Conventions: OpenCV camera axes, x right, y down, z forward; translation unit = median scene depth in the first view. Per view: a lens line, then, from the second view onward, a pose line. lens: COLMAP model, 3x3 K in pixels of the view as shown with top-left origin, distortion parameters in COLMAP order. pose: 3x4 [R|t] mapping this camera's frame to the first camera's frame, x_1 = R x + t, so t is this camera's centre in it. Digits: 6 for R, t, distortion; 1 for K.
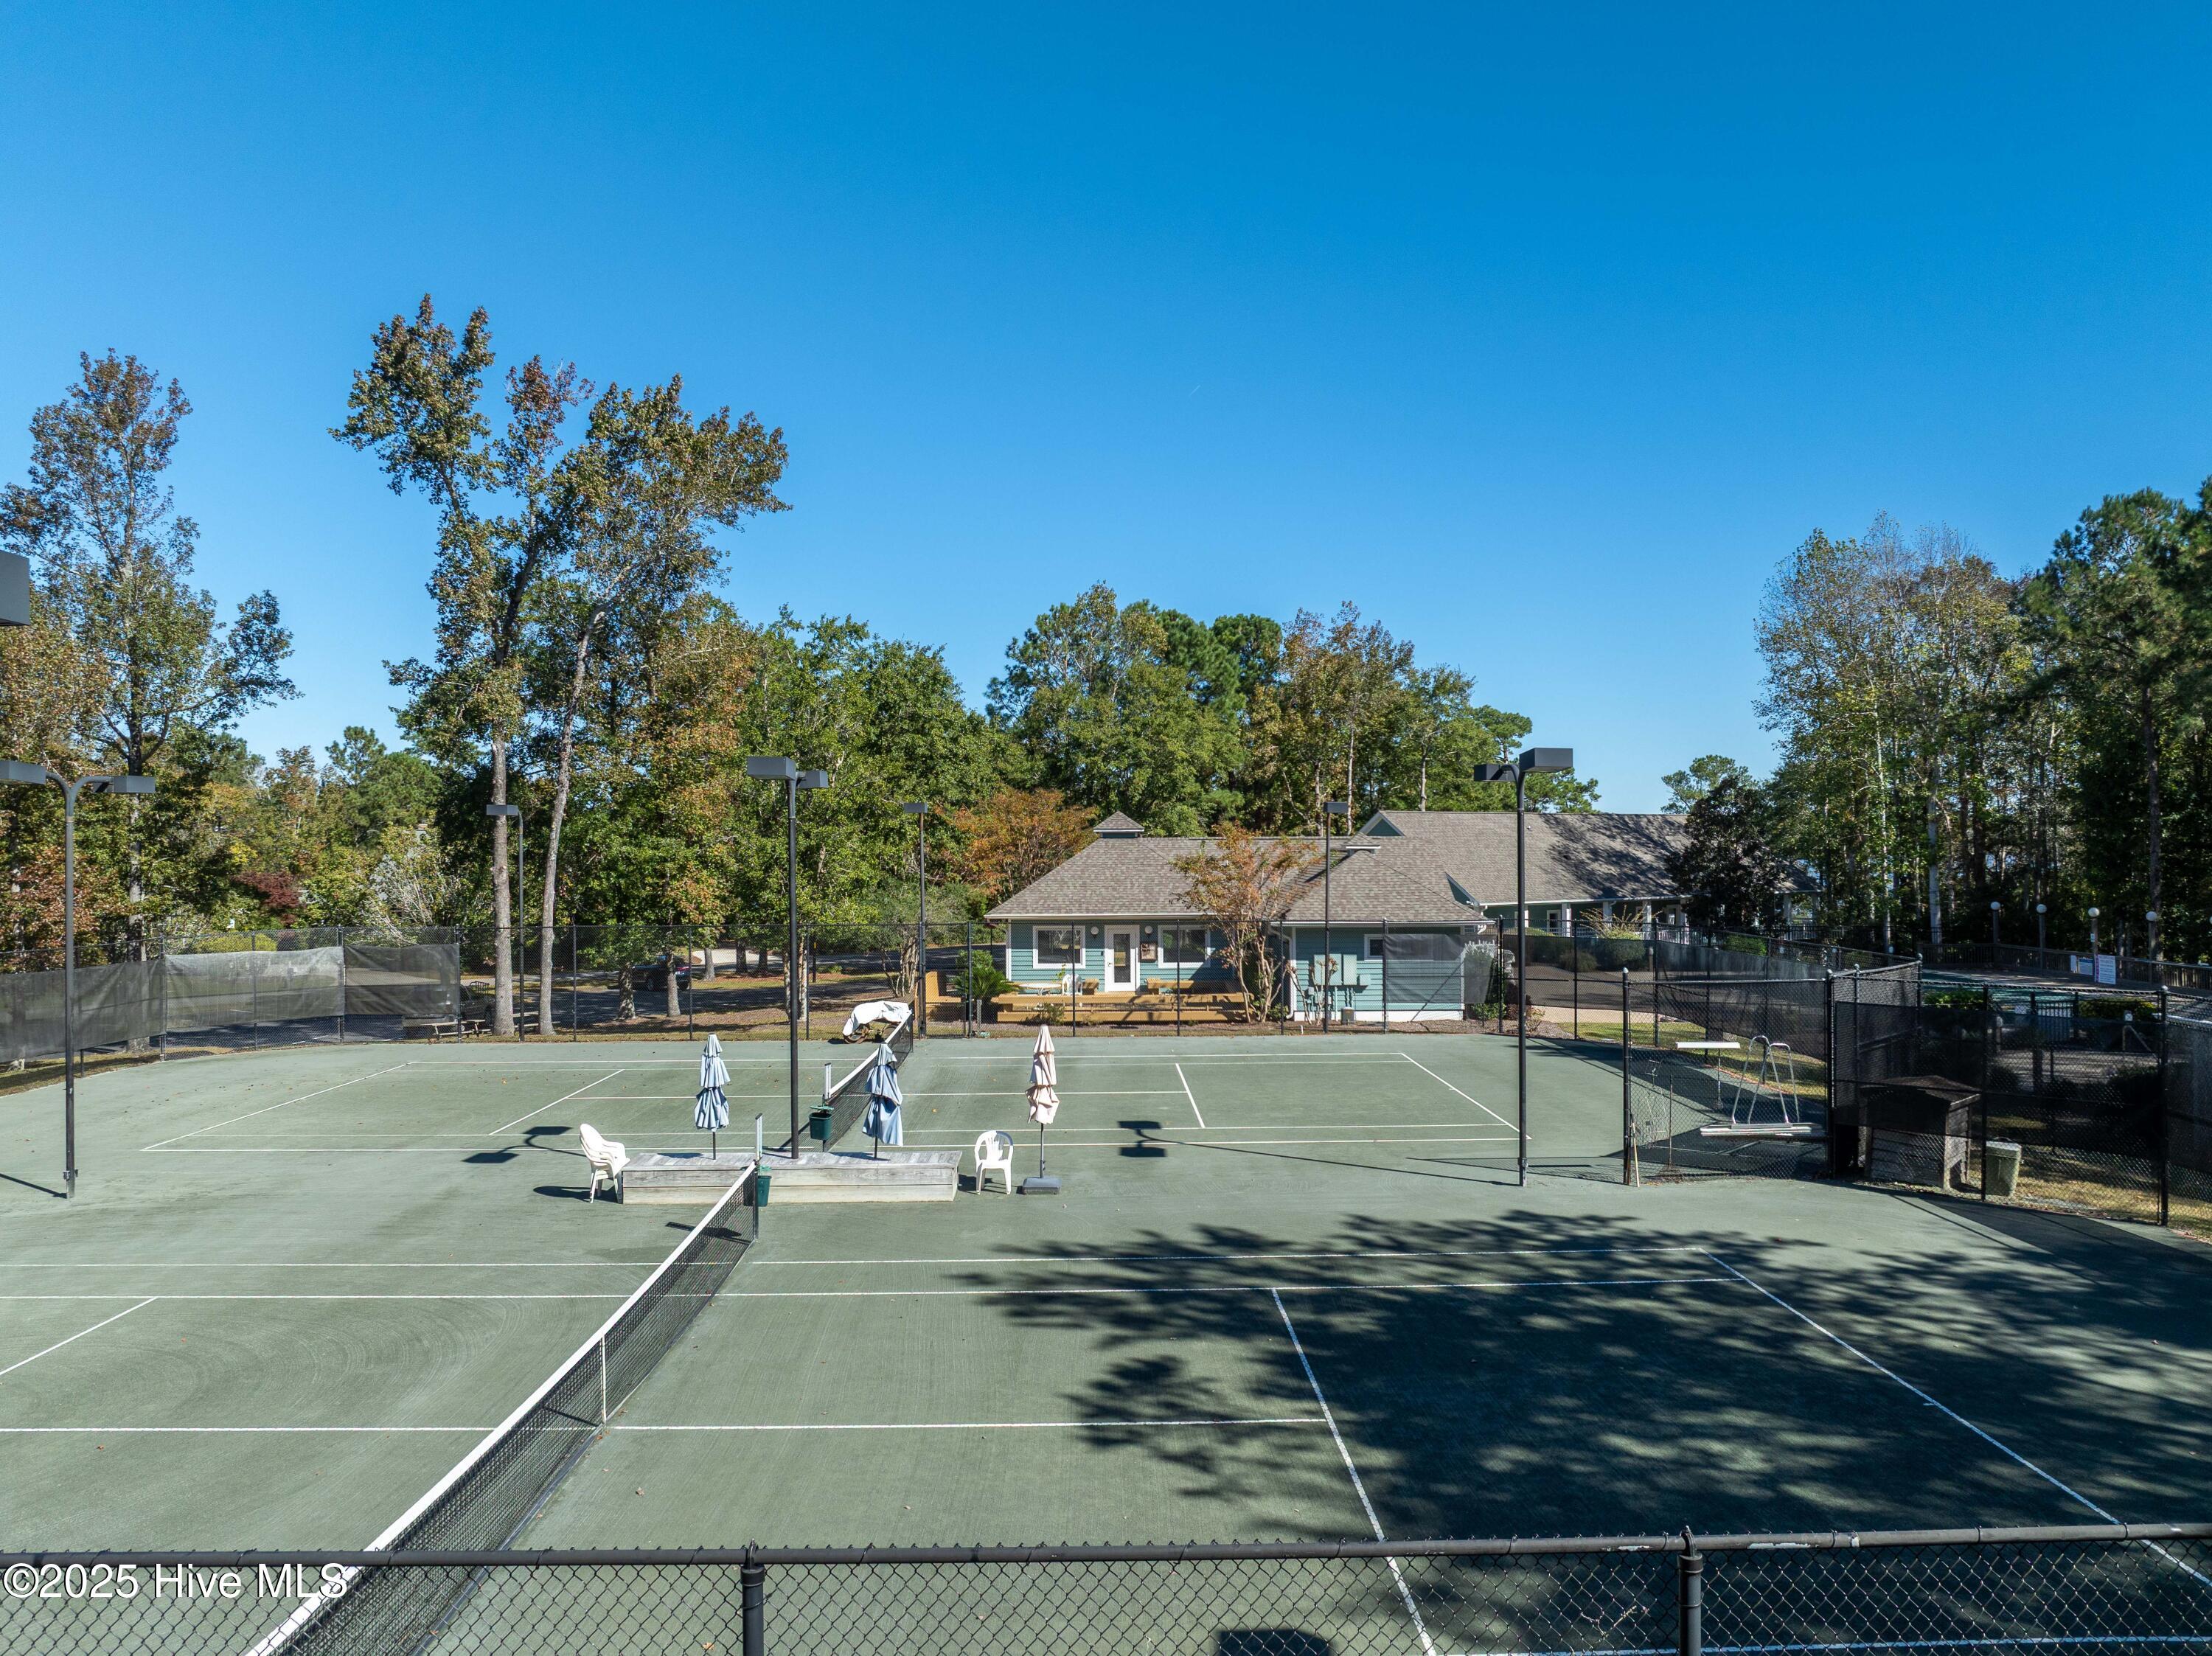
lens RADIAL K [[1564.8, 0, 1120.5], [0, 1564.8, 813.9], [0, 0, 1]] dist [-0.034885, 0.004993]
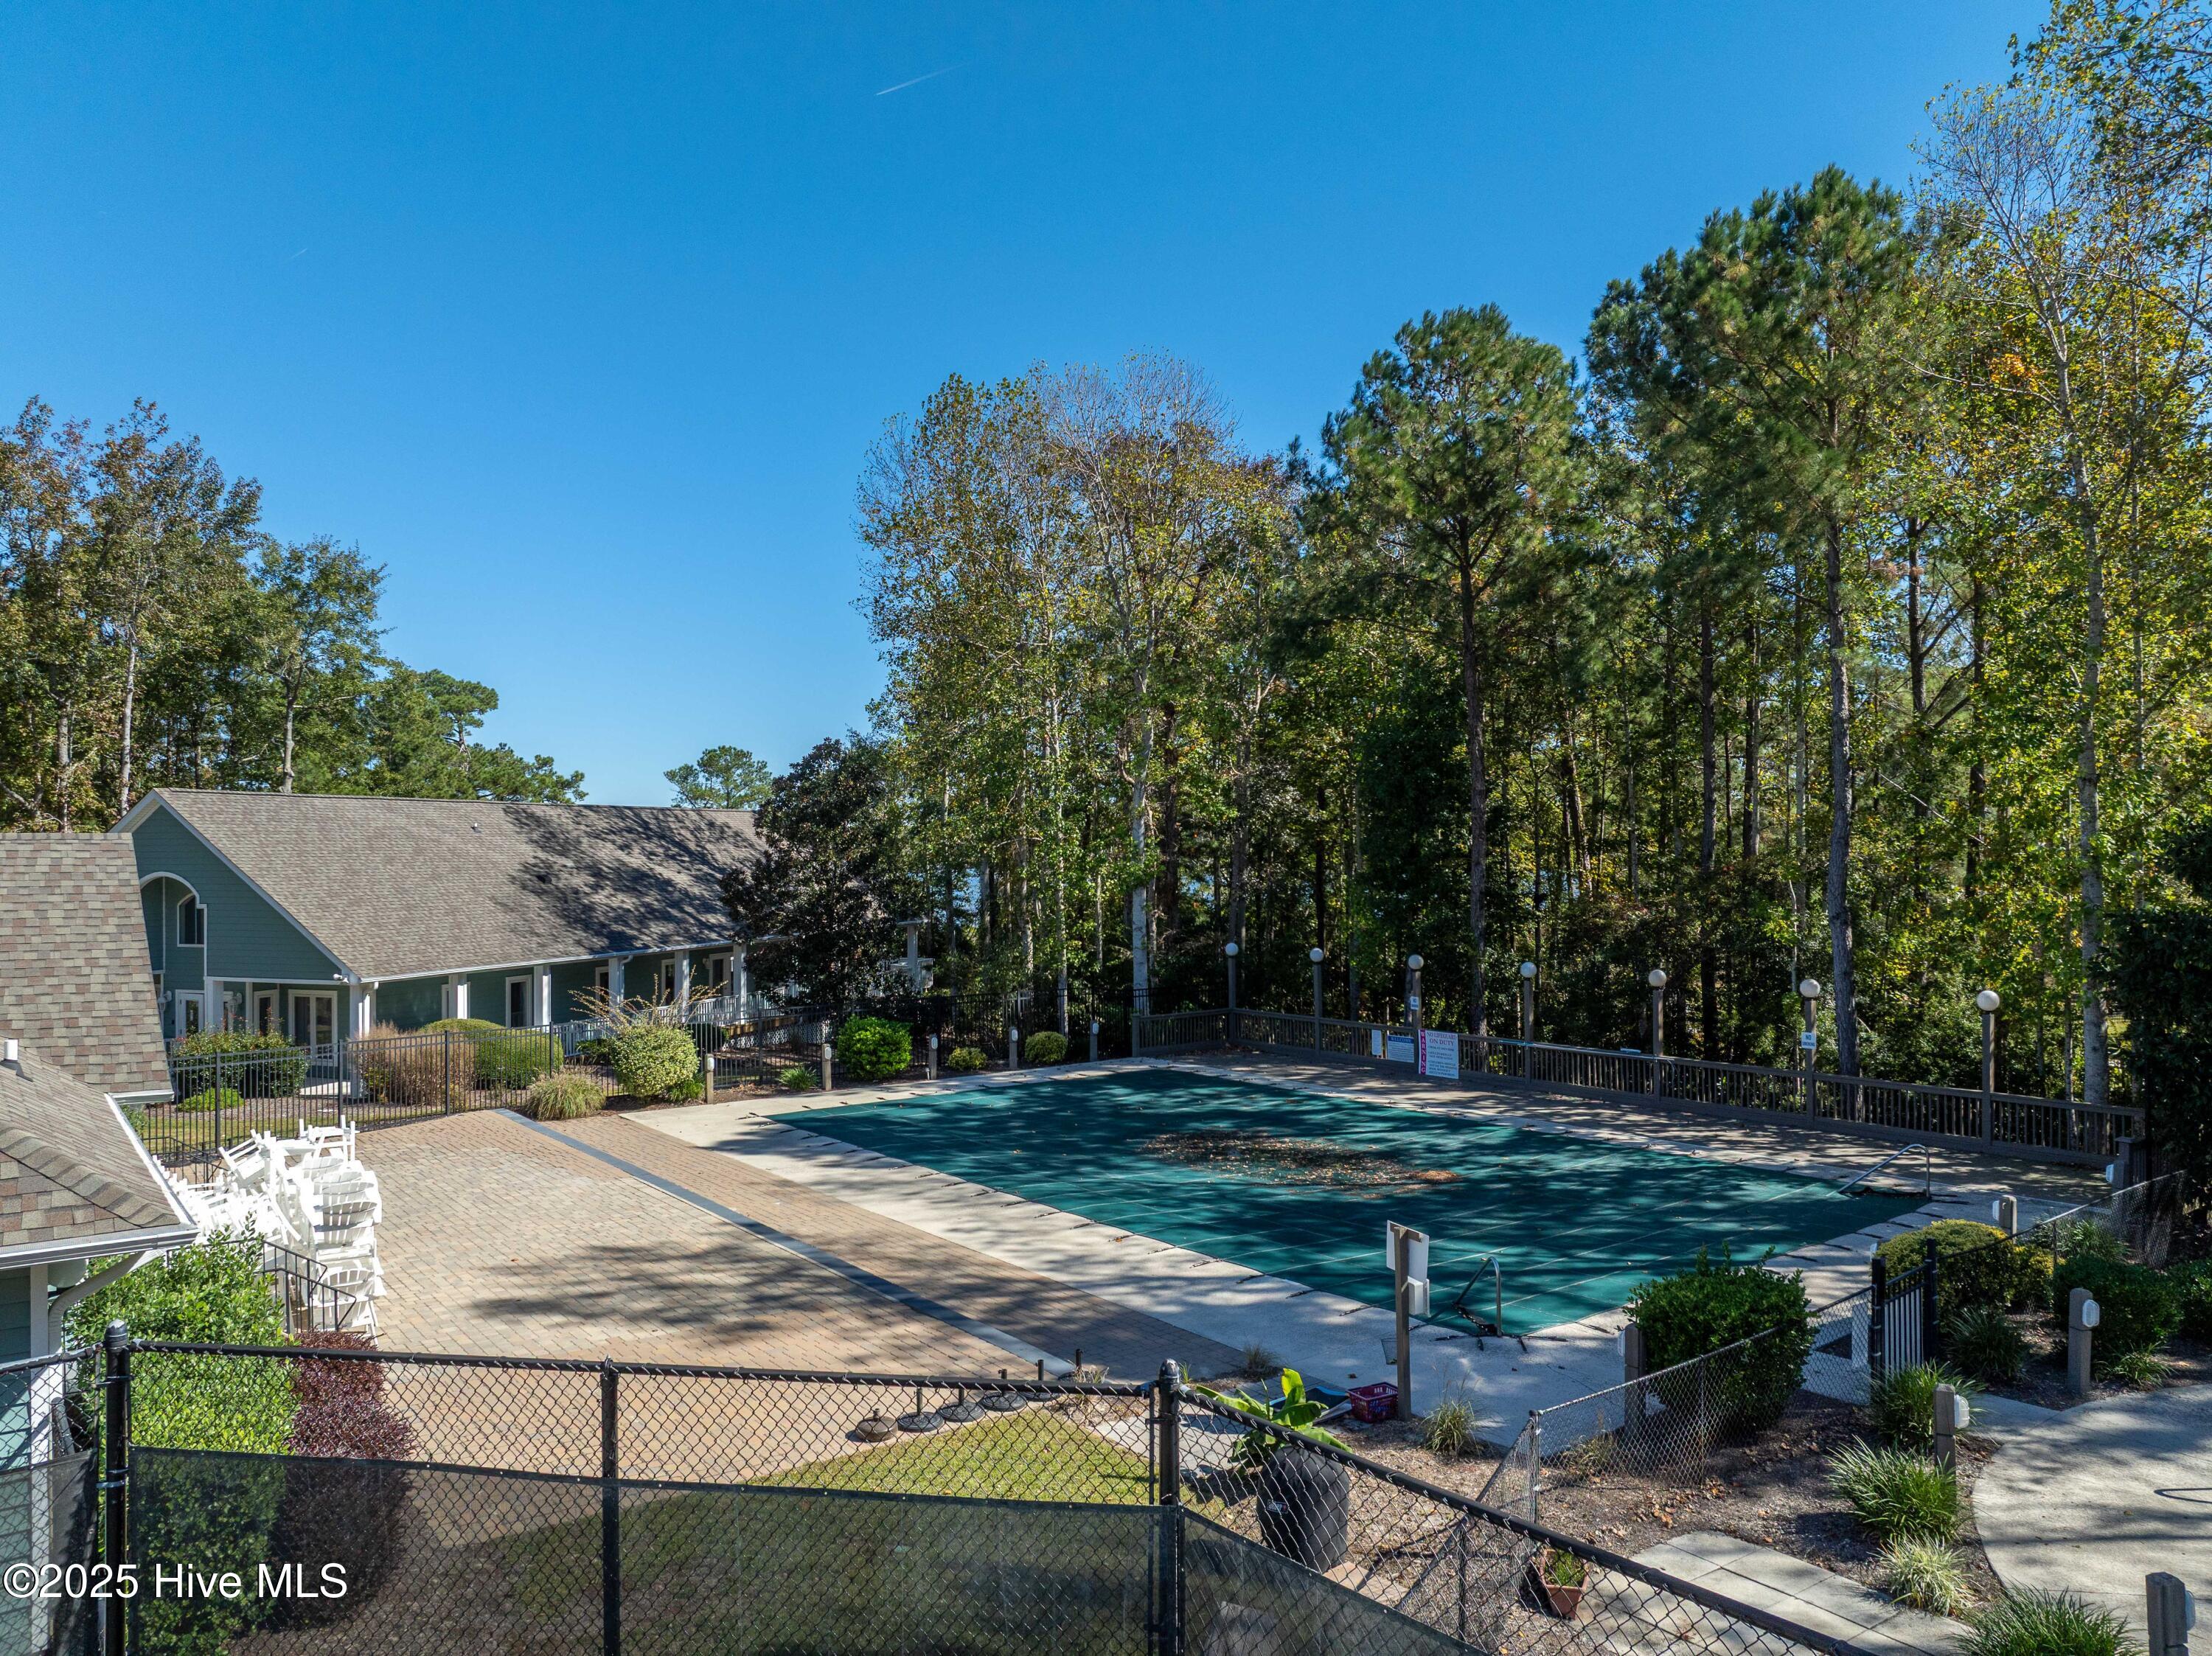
lens RADIAL K [[1564.8, 0, 1111.6], [0, 1564.8, 810.7], [0, 0, 1]] dist [-0.034885, 0.004993]
pose [[0.808491, 0.013620, 0.588350, 0.122970], [-0.008354, 0.999897, -0.011668, 0.007882], [-0.588449, 0.004518, 0.808522, 0.433702]]
